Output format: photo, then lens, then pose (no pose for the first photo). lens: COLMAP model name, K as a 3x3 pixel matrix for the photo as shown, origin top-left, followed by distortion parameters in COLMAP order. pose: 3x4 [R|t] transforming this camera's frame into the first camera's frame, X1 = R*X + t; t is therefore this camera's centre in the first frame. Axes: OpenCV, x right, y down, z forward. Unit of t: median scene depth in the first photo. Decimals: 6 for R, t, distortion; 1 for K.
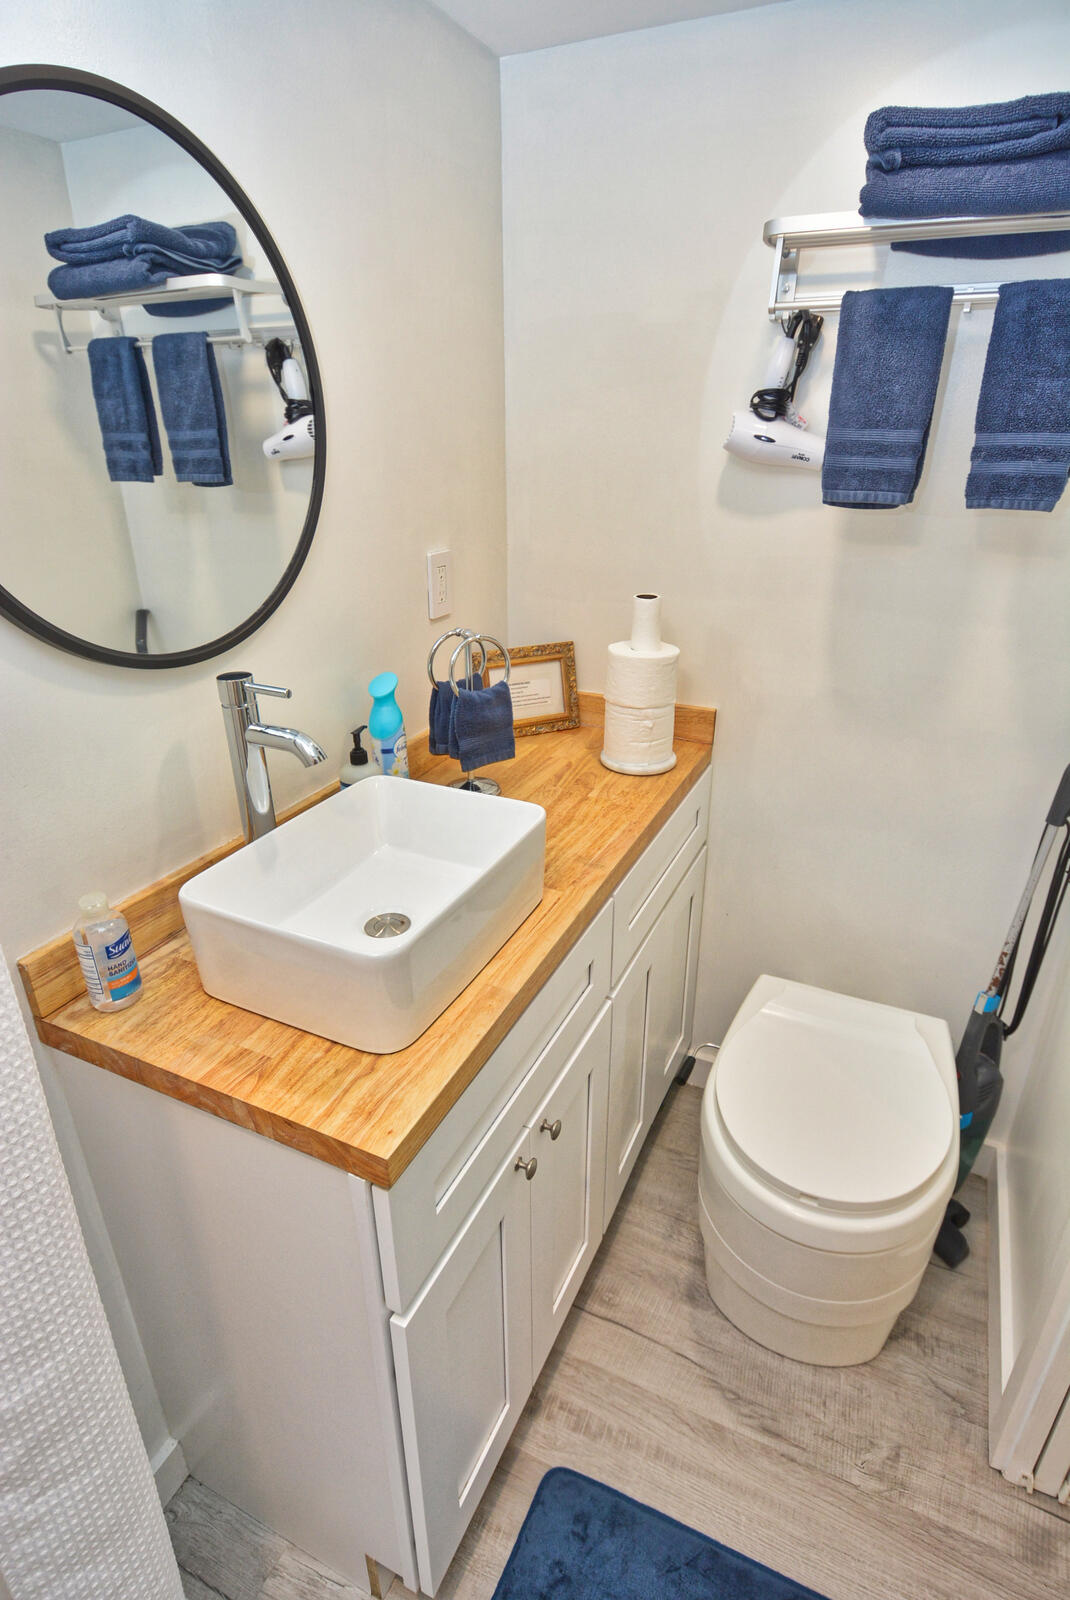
lens RADIAL K [[854.0, 0, 527.2], [0, 854.0, 798.3], [0, 0, 1]] dist [0.005268, -0.014659]
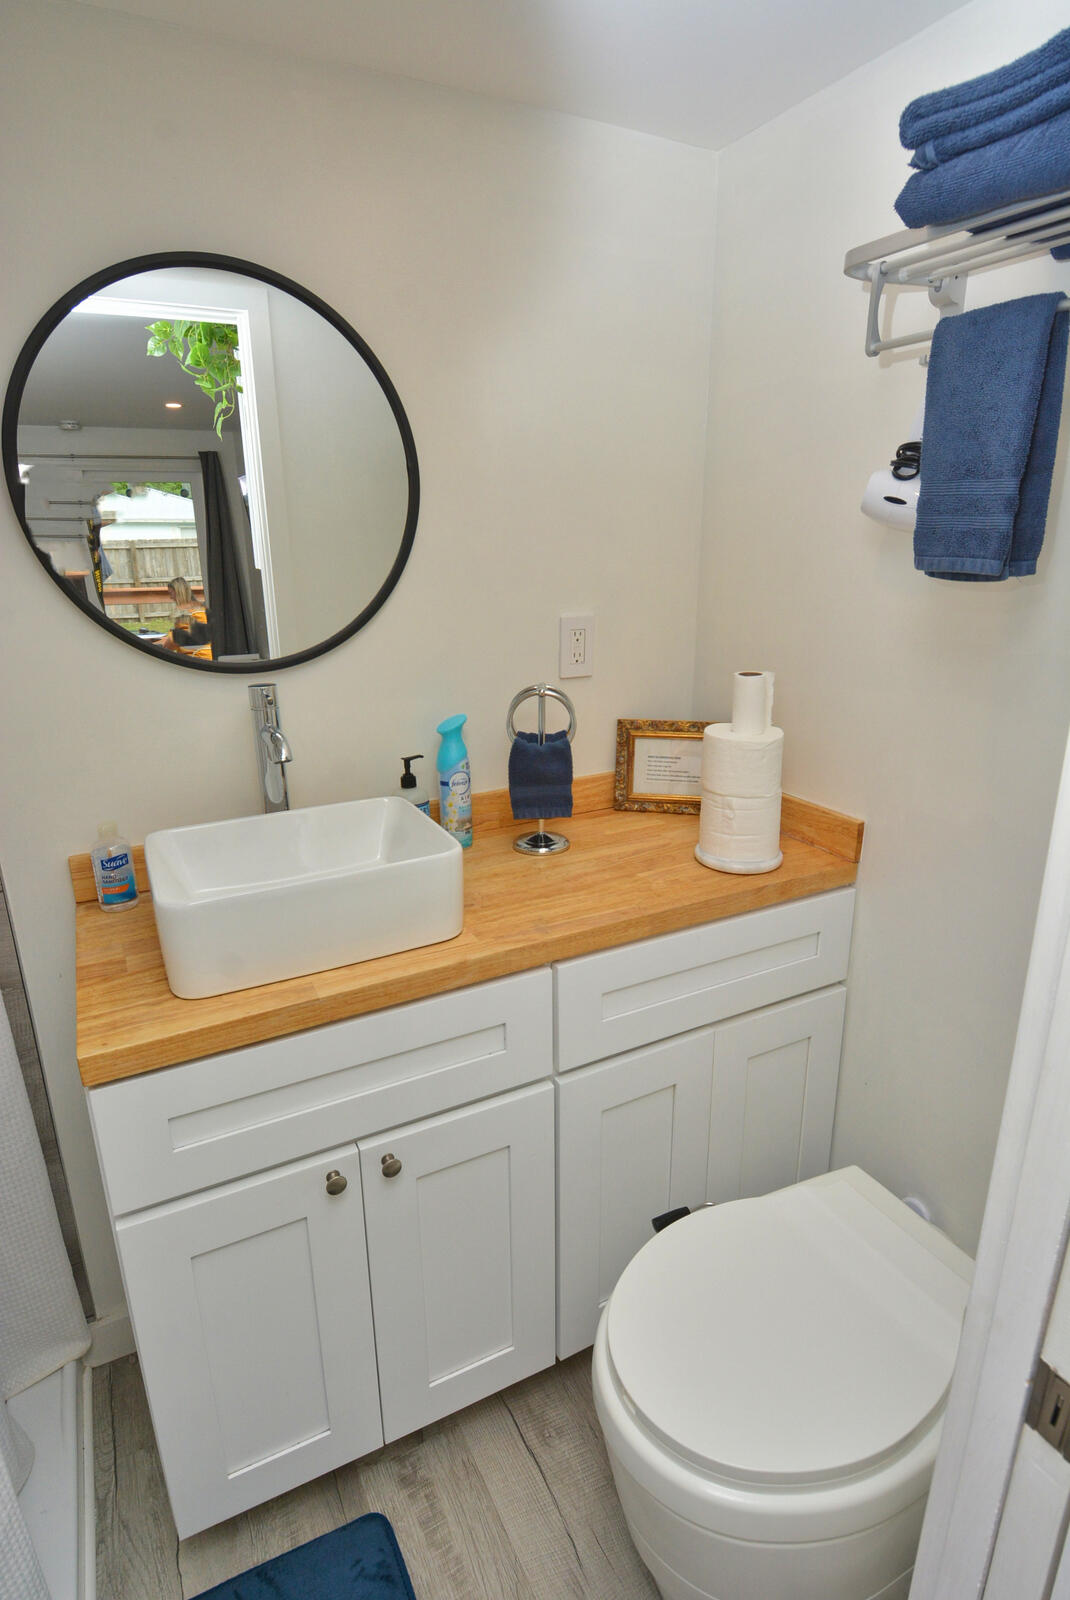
lens RADIAL K [[854.0, 0, 505.0], [0, 854.0, 792.6], [0, 0, 1]] dist [0.005268, -0.014659]
pose [[0.790566, 0.176023, -0.586533, 0.536141], [-0.240669, 0.970037, -0.033273, -0.026337], [0.563102, 0.167464, 0.809242, 0.166435]]
